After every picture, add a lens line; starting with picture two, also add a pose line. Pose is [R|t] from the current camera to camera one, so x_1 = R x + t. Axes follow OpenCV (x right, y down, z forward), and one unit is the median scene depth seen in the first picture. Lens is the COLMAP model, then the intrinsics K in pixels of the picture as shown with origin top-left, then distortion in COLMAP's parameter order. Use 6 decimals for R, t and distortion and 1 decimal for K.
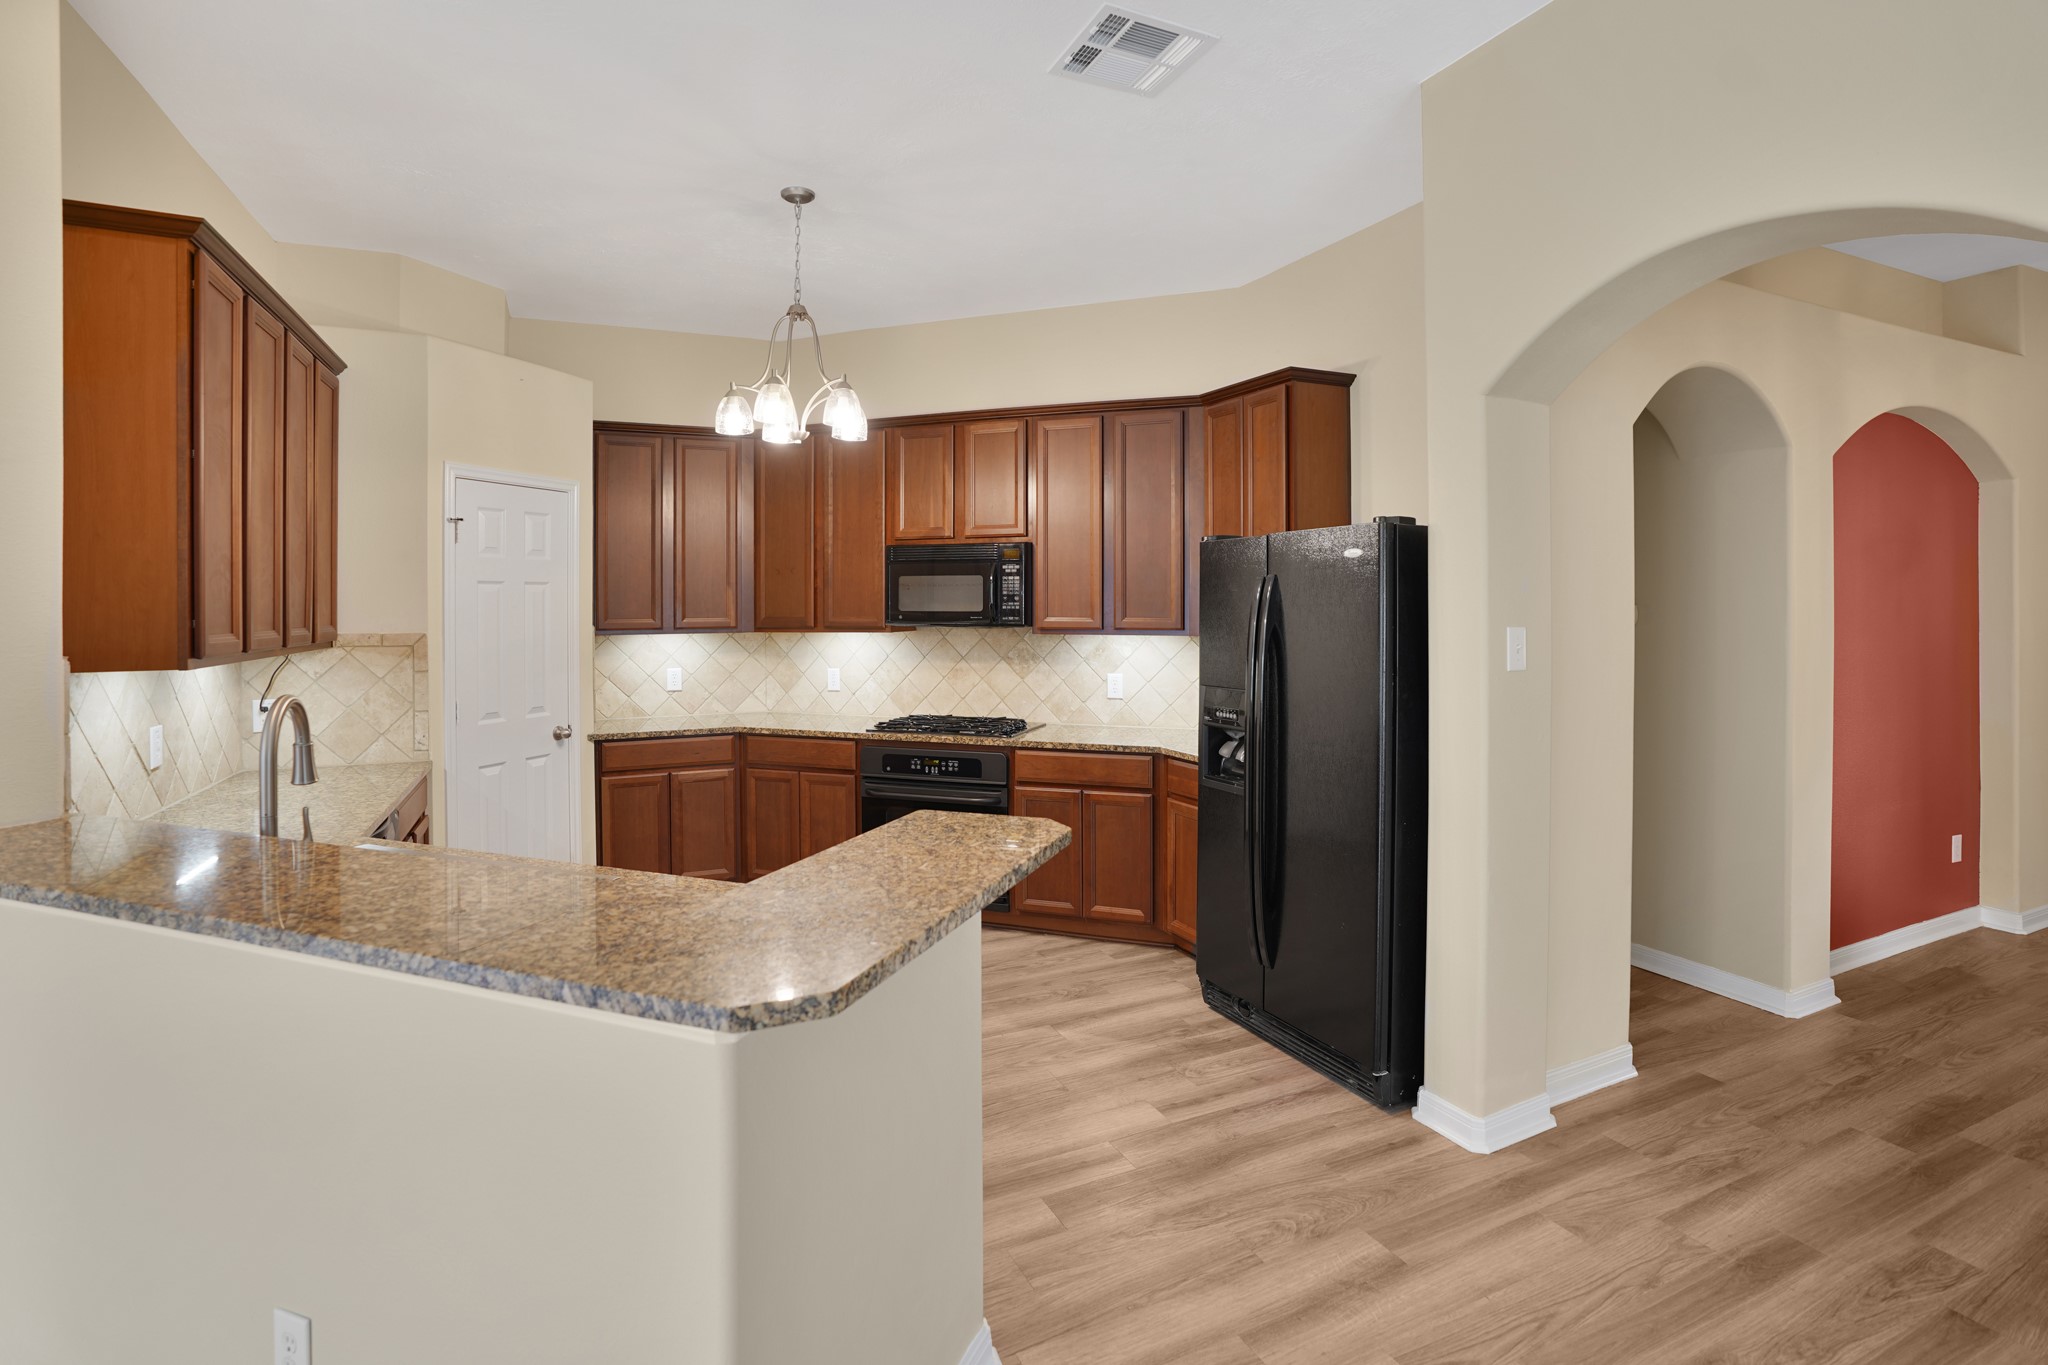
lens RADIAL K [[972.0, 0, 1022.9], [0, 972.0, 614.0], [0, 0, 1]] dist [-0.057978, 0.019908]
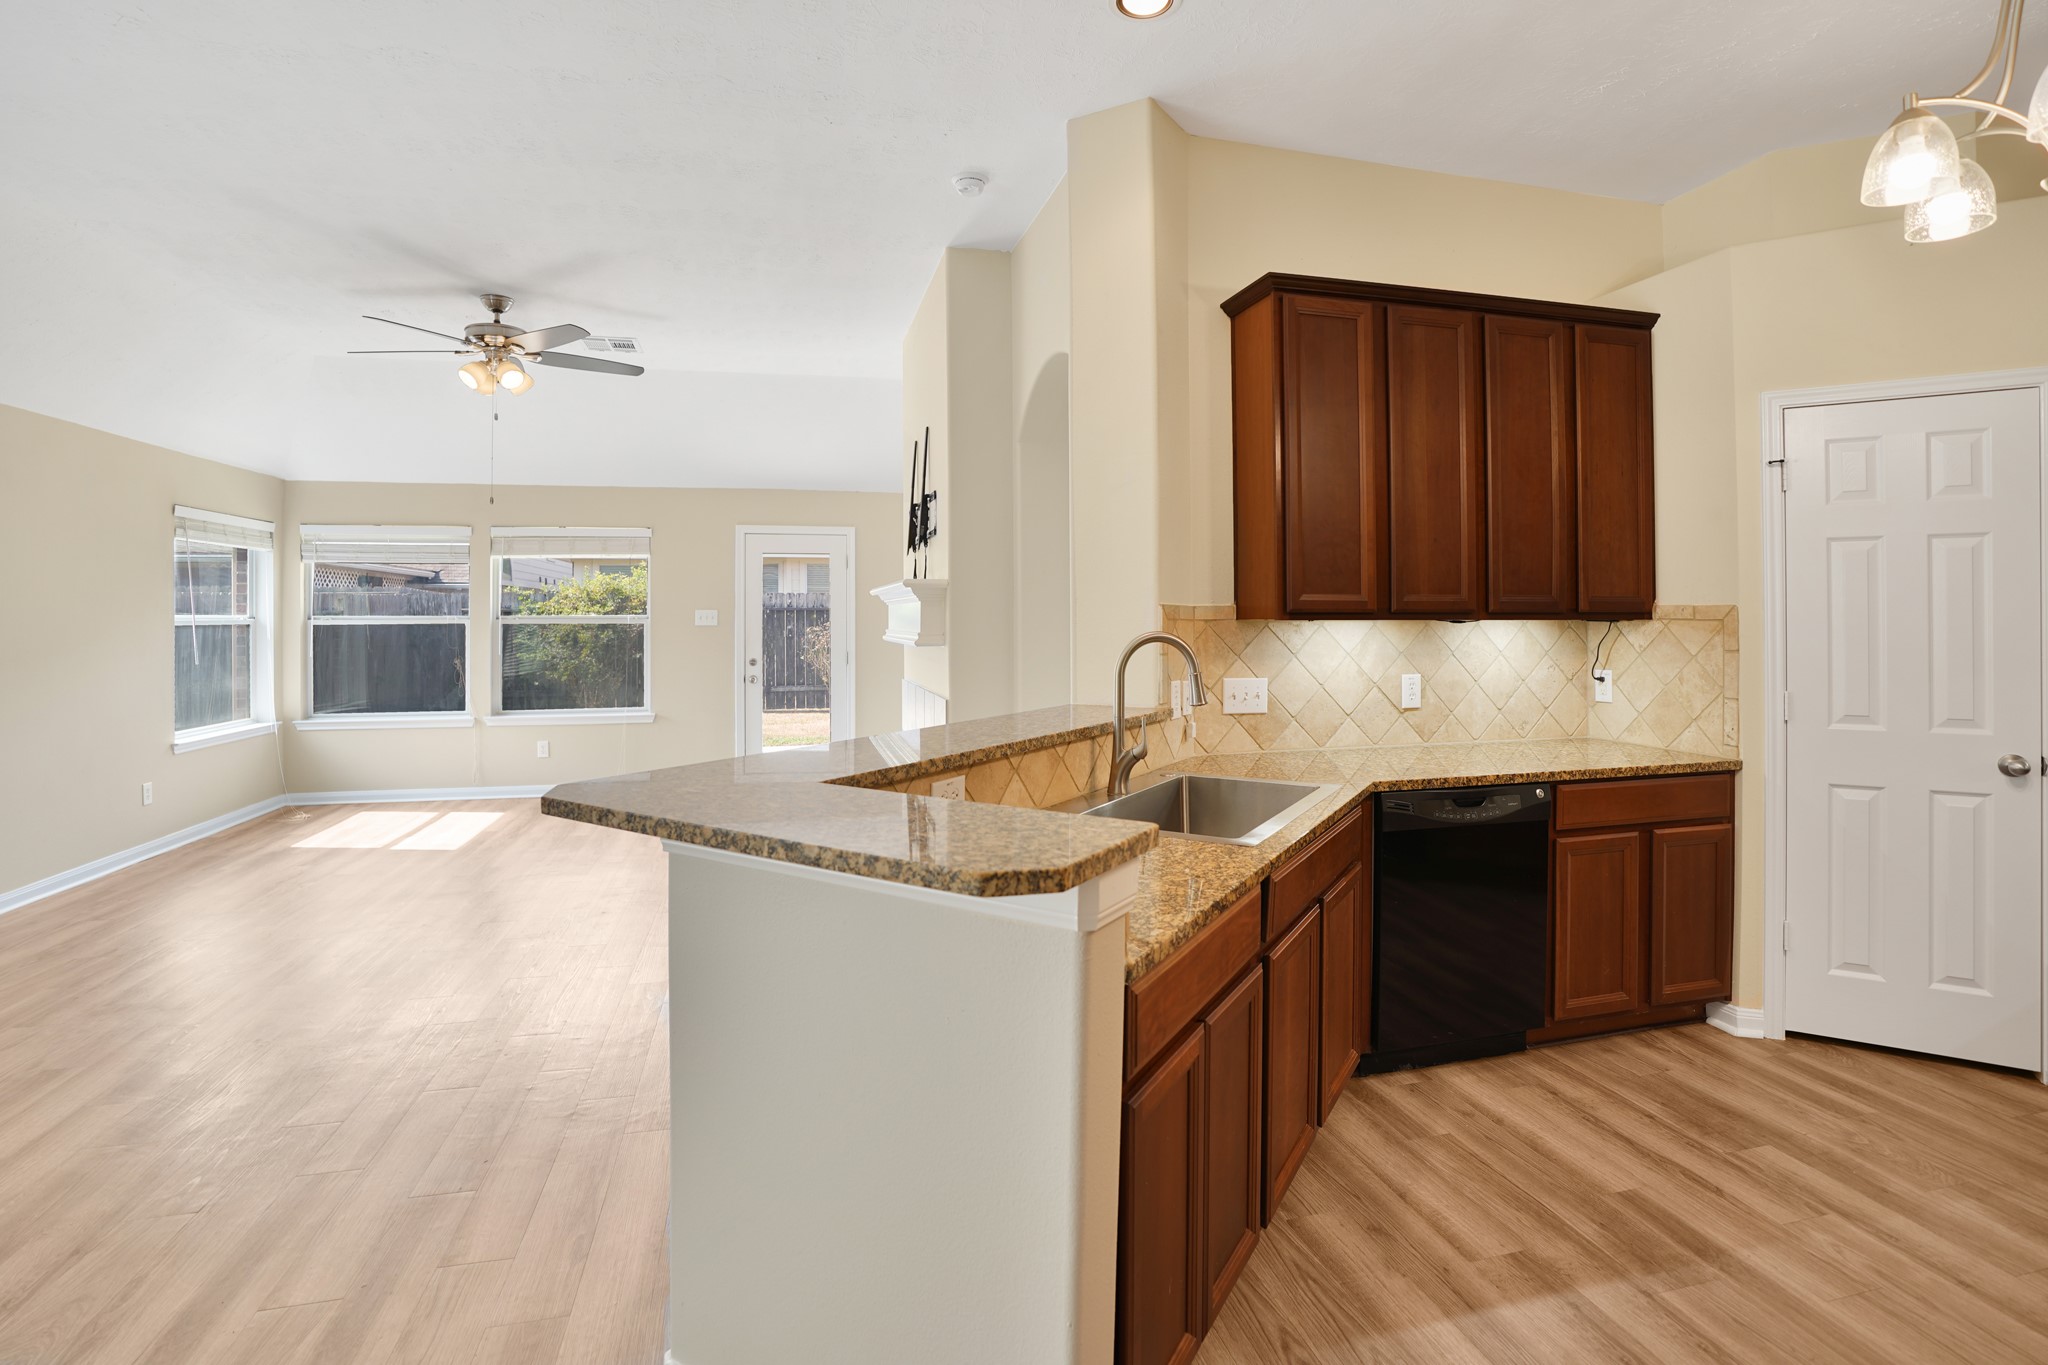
lens RADIAL K [[972.0, 0, 1022.9], [0, 972.0, 614.0], [0, 0, 1]] dist [-0.057978, 0.019908]
pose [[-0.194657, 0.003077, -0.980867, 0.250105], [-0.006082, 0.999972, 0.004344, 0.023234], [0.980853, 0.006811, -0.194632, 0.457431]]
